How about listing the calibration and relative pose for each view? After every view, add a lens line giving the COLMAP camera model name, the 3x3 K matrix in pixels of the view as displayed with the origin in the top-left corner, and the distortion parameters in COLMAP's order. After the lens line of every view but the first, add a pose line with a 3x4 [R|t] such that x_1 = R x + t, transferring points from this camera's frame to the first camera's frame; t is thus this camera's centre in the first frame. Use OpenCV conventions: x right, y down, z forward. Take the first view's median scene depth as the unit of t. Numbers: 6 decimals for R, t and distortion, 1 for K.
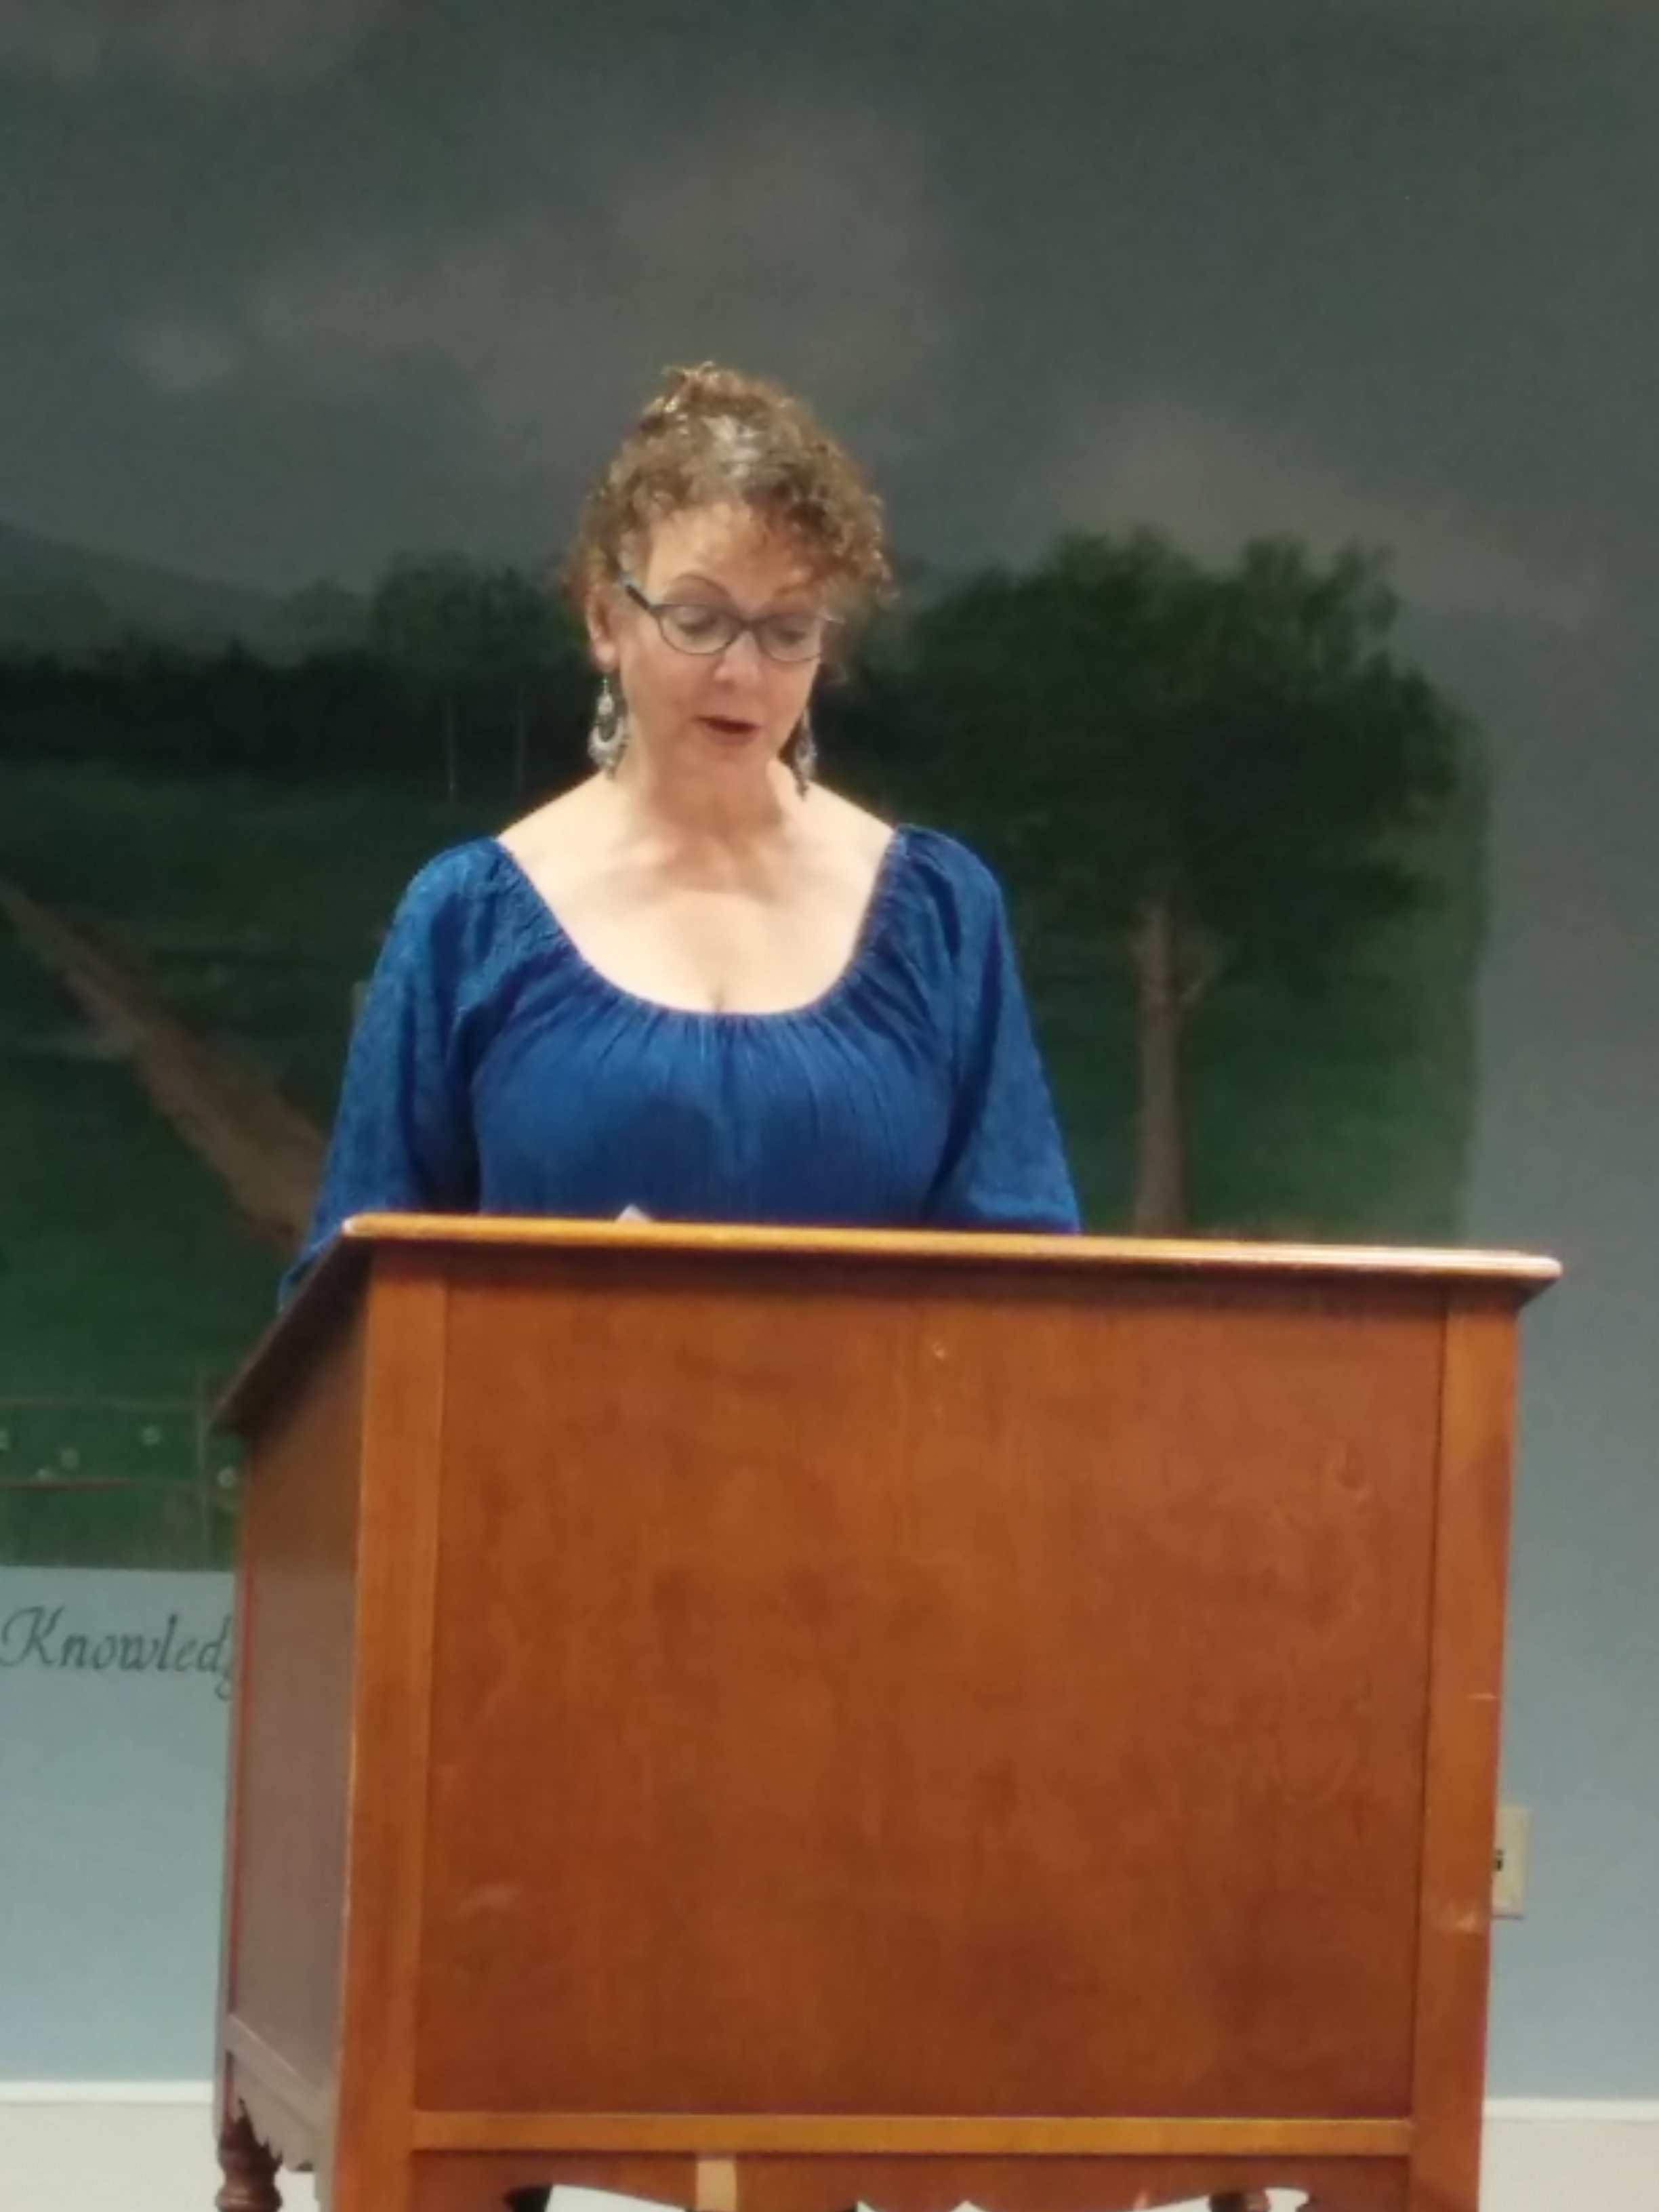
lens RADIAL K [[1959.7, 0, 829.5], [0, 1959.7, 1106.0], [0, 0, 1]] dist [-0.003123, 0.006125]
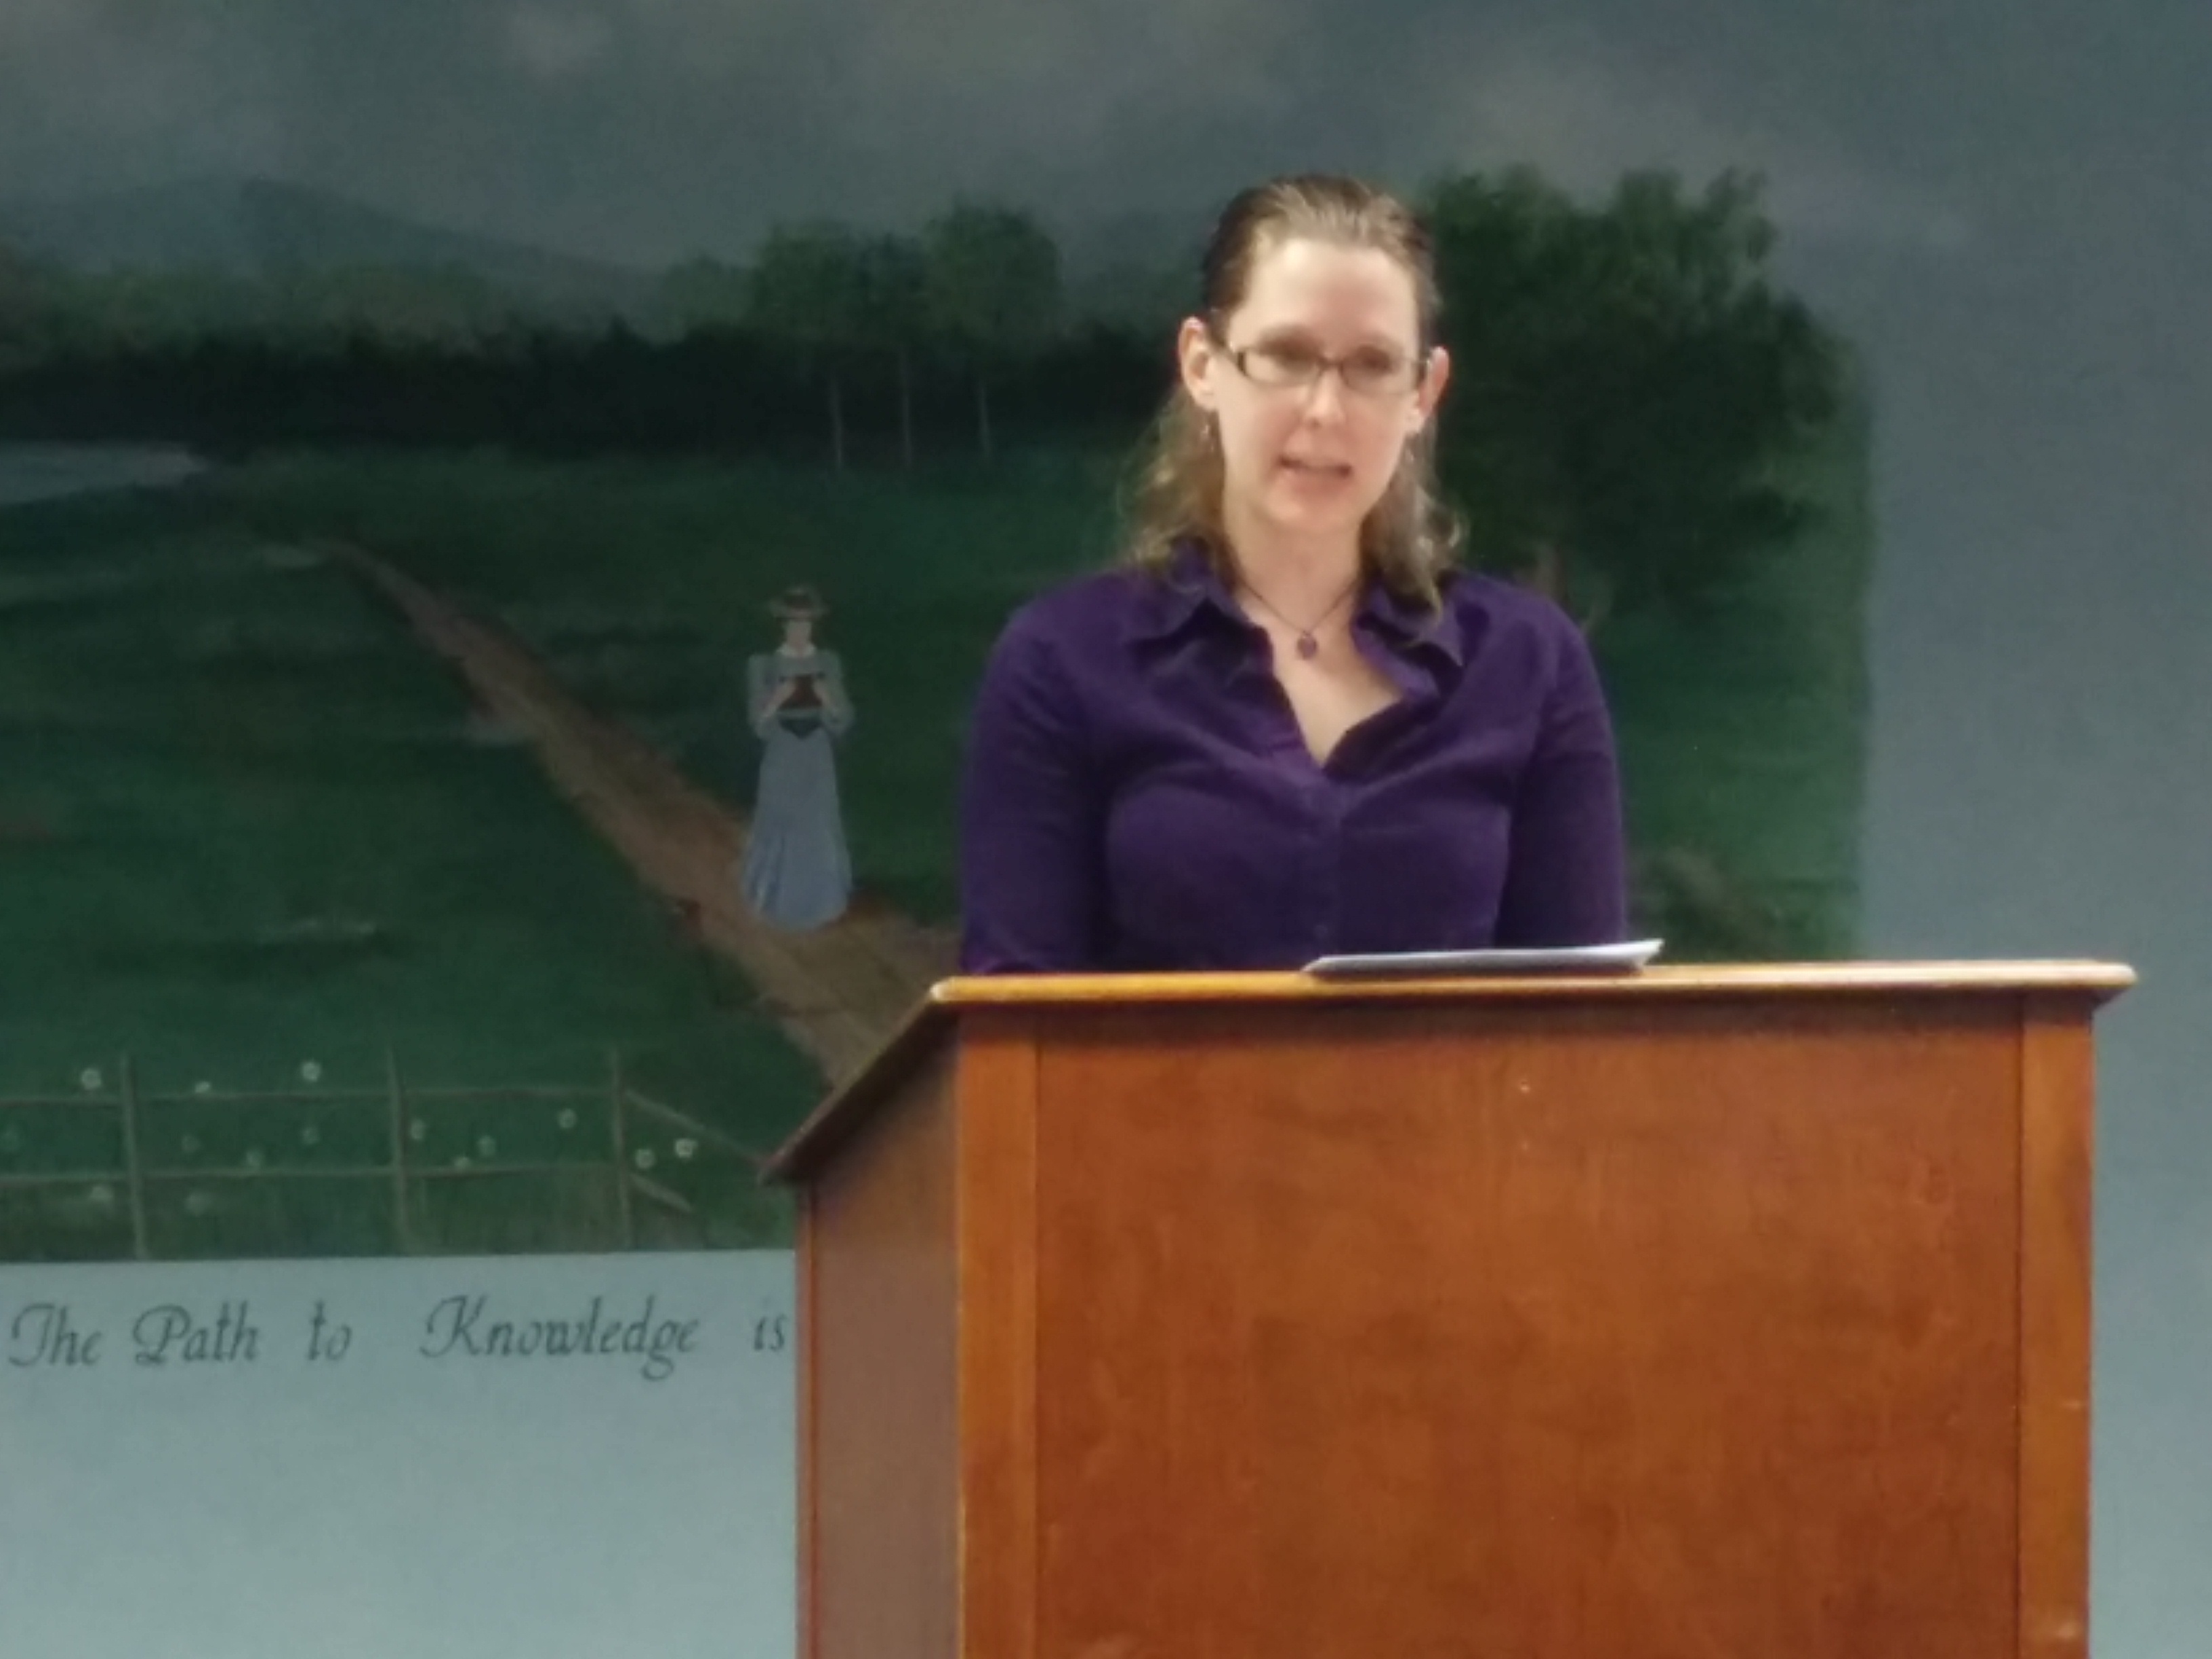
lens RADIAL K [[1959.7, 0, 1103.6], [0, 1959.7, 693.6], [0, 0, 1]] dist [-0.003123, 0.006125]
pose [[0.999091, -0.042396, 0.004427, -0.148586], [0.042392, 0.999100, 0.001086, -0.082529], [-0.004469, -0.000897, 0.999990, 0.002241]]
